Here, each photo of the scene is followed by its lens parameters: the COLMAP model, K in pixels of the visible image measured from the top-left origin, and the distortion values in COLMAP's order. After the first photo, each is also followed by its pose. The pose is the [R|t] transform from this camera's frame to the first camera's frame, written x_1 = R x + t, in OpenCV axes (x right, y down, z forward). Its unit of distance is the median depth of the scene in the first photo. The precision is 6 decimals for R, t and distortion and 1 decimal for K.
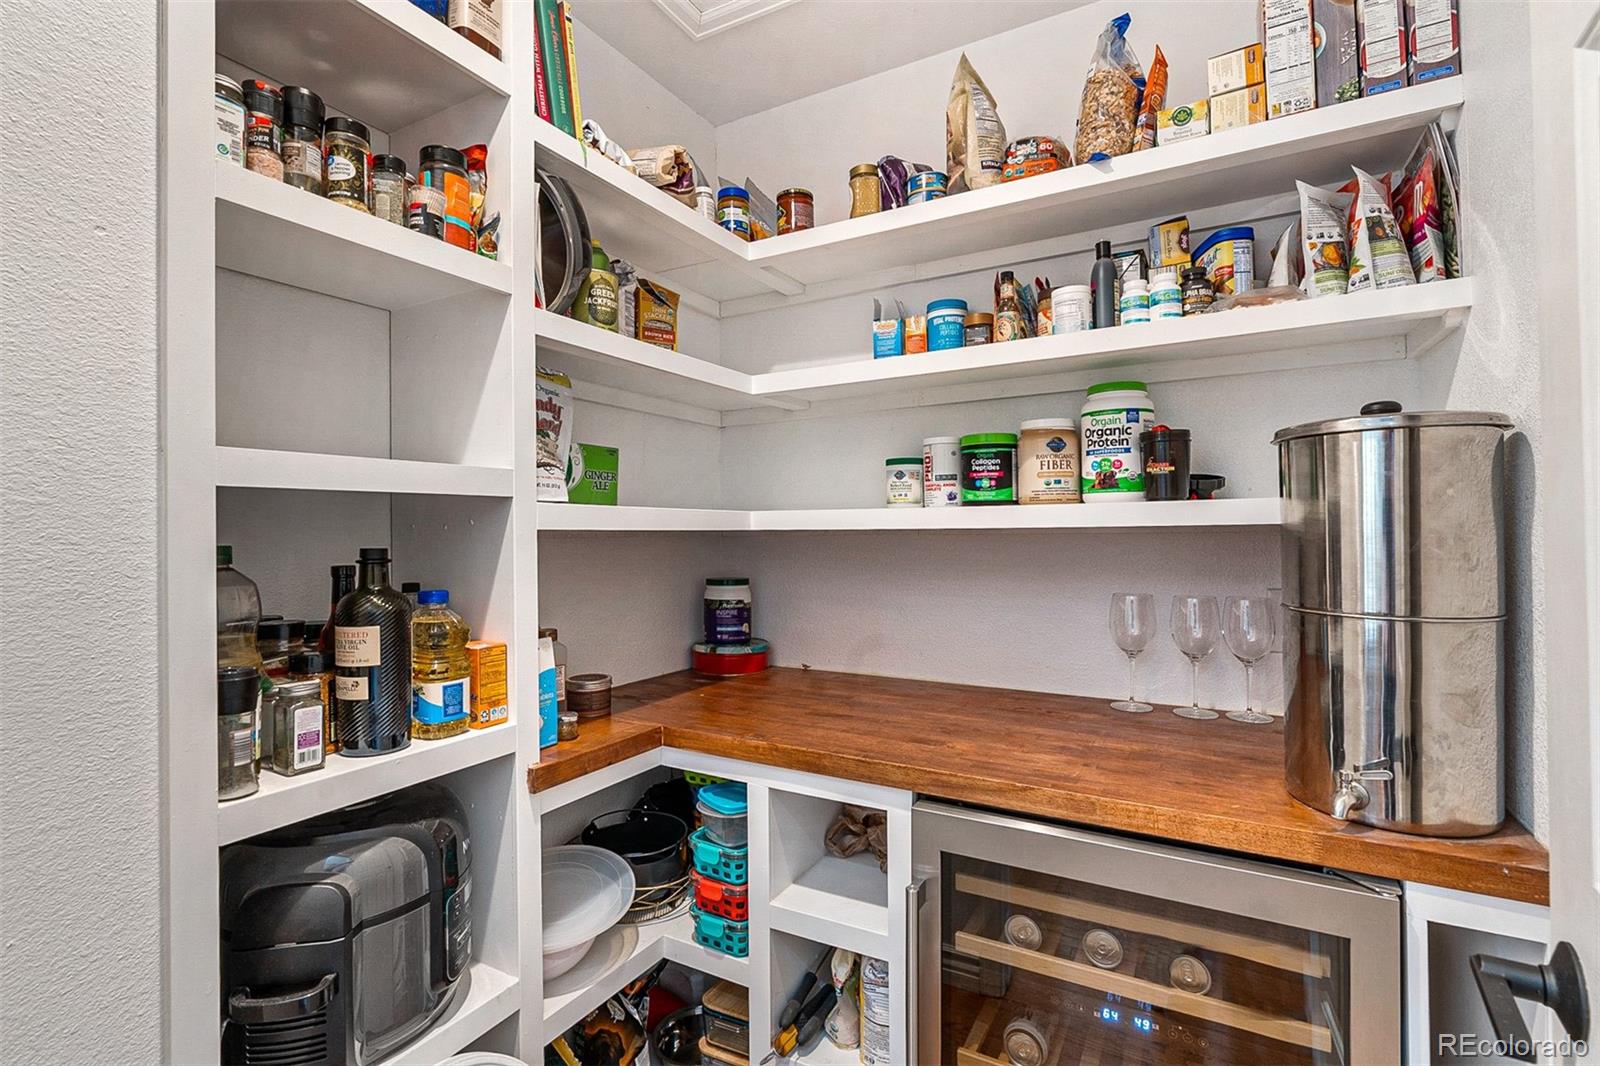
lens RADIAL K [[736.2, 0, 800.5], [0, 736.2, 530.2], [0, 0, 1]] dist [-0.012608, 0.005111]
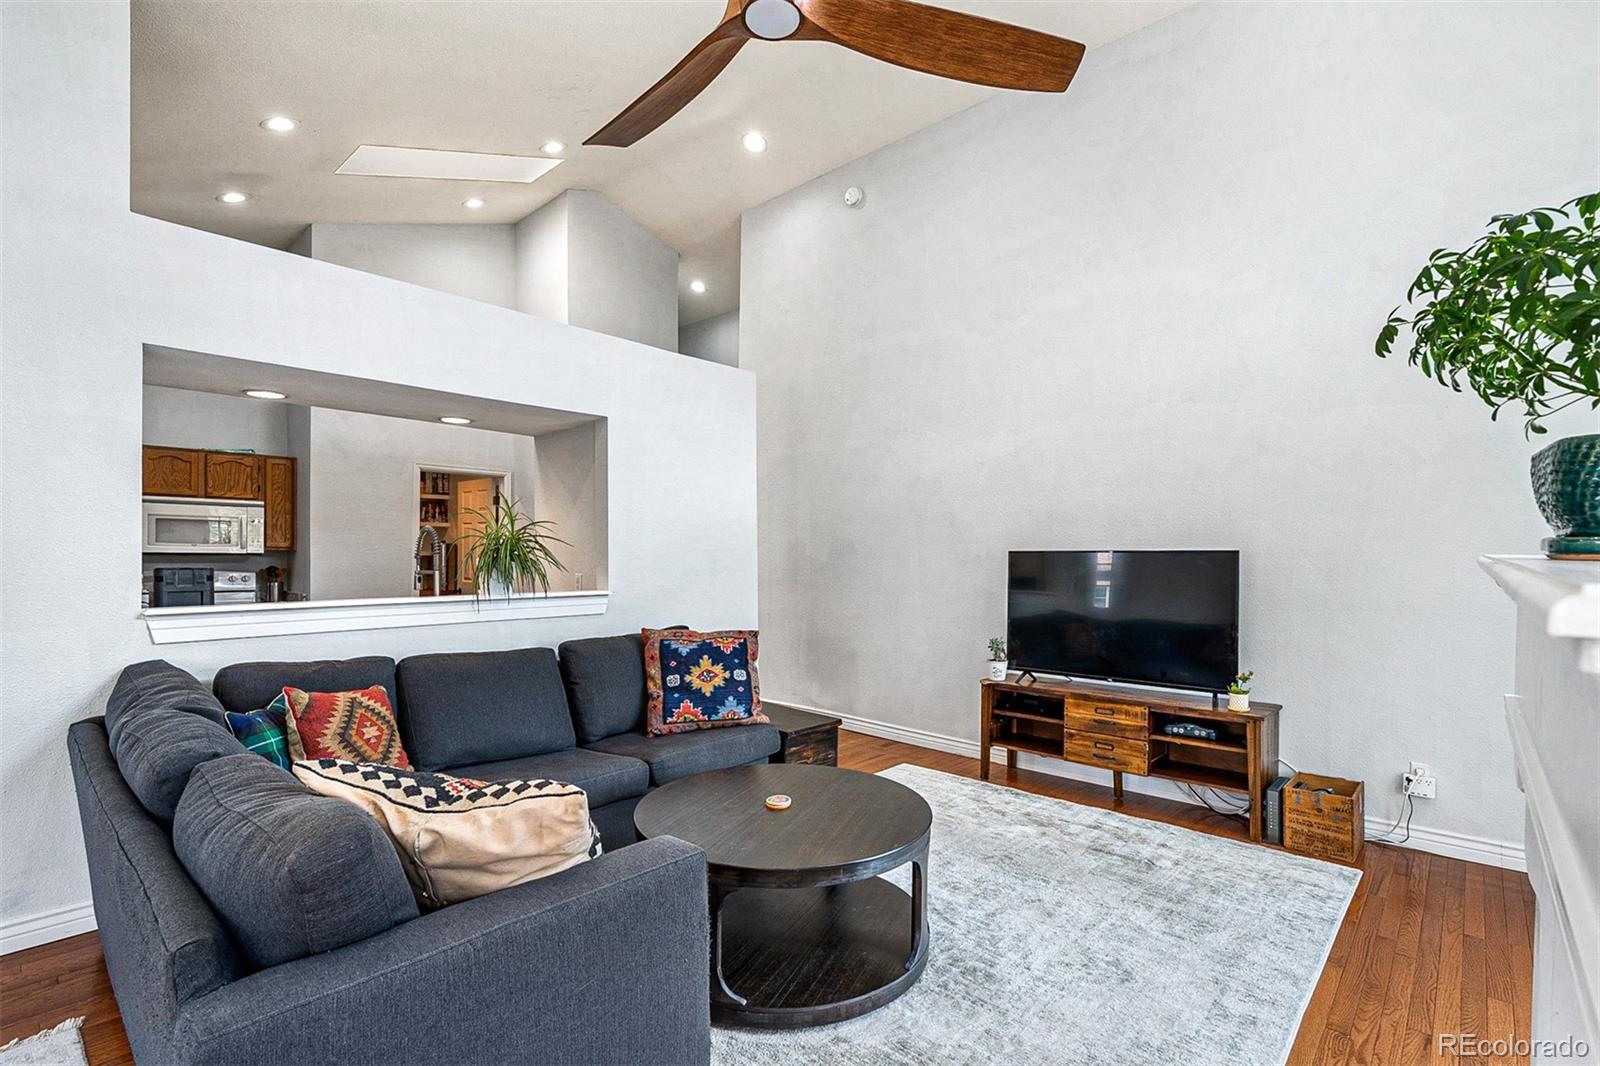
lens RADIAL K [[736.2, 0, 800.2], [0, 736.2, 546.7], [0, 0, 1]] dist [-0.012608, 0.005111]
pose [[0.213873, 0.012477, 0.976782, -5.274707], [-0.010253, 0.999892, -0.010527, -0.061414], [-0.976808, -0.007763, 0.213978, -3.840739]]
